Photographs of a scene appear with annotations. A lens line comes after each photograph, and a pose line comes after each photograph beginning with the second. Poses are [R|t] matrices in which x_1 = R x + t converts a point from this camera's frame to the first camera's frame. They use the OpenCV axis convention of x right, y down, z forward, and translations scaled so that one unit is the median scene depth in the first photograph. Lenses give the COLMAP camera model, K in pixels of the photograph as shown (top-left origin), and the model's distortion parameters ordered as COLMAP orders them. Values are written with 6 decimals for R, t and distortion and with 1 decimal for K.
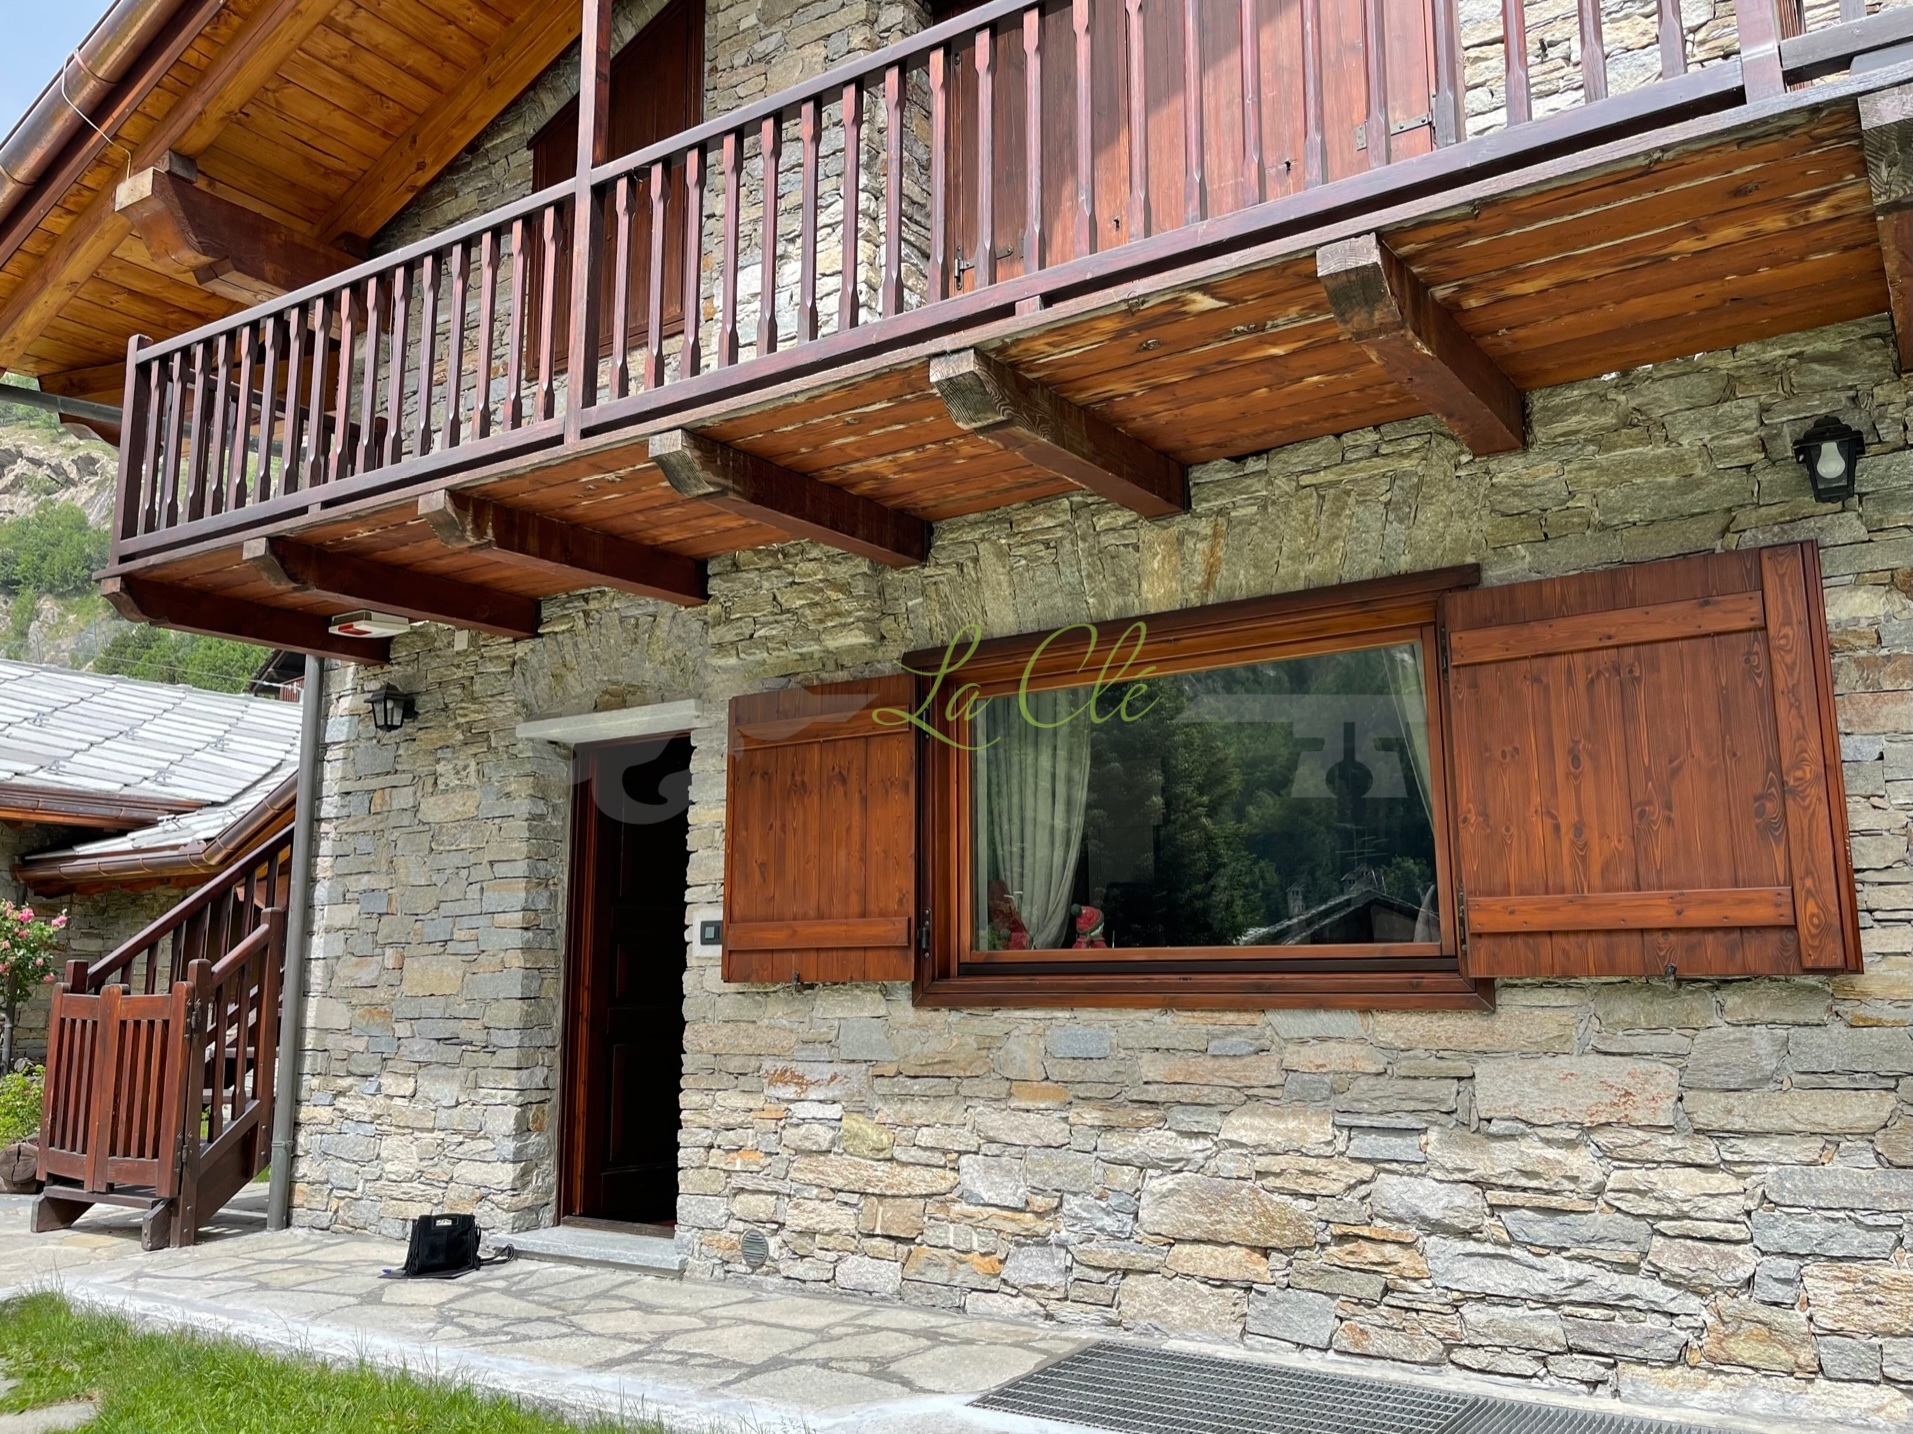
lens RADIAL K [[1475.1, 0, 938.6], [0, 1475.1, 719.2], [0, 0, 1]] dist [0.069600, -0.094938]
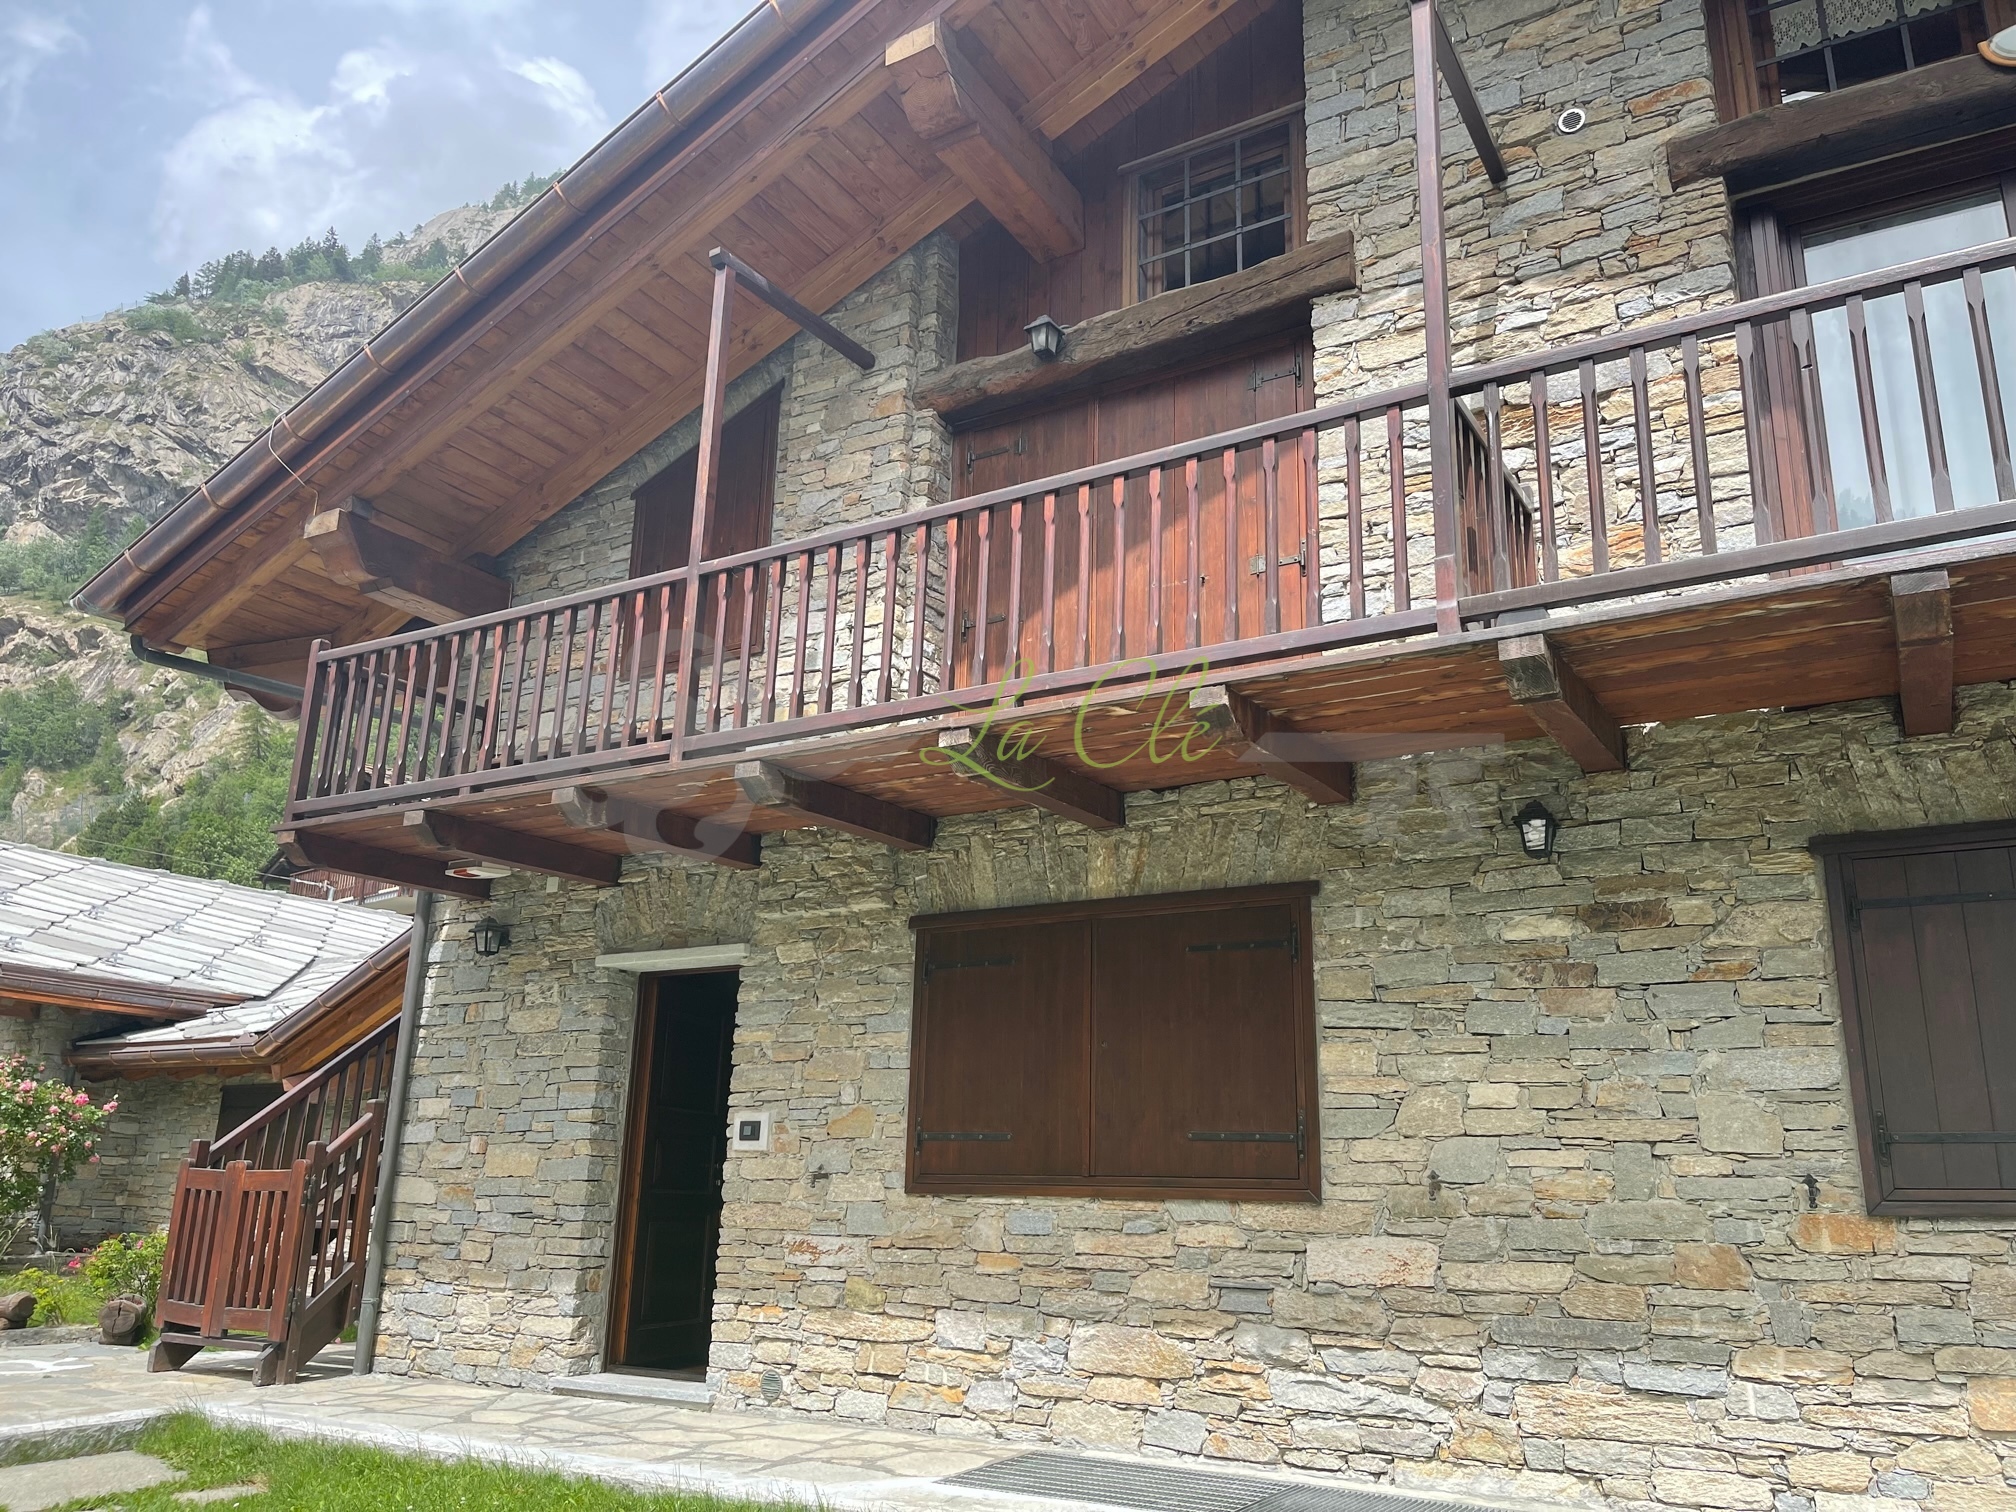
lens RADIAL K [[1512.7, 0, 1008.7], [0, 1512.7, 770.6], [0, 0, 1]] dist [0.075319, -0.111519]
pose [[0.998219, 0.042086, 0.042279, 0.001142], [-0.037678, 0.994260, -0.100139, -0.043055], [-0.046250, 0.098368, 0.994075, -0.359767]]
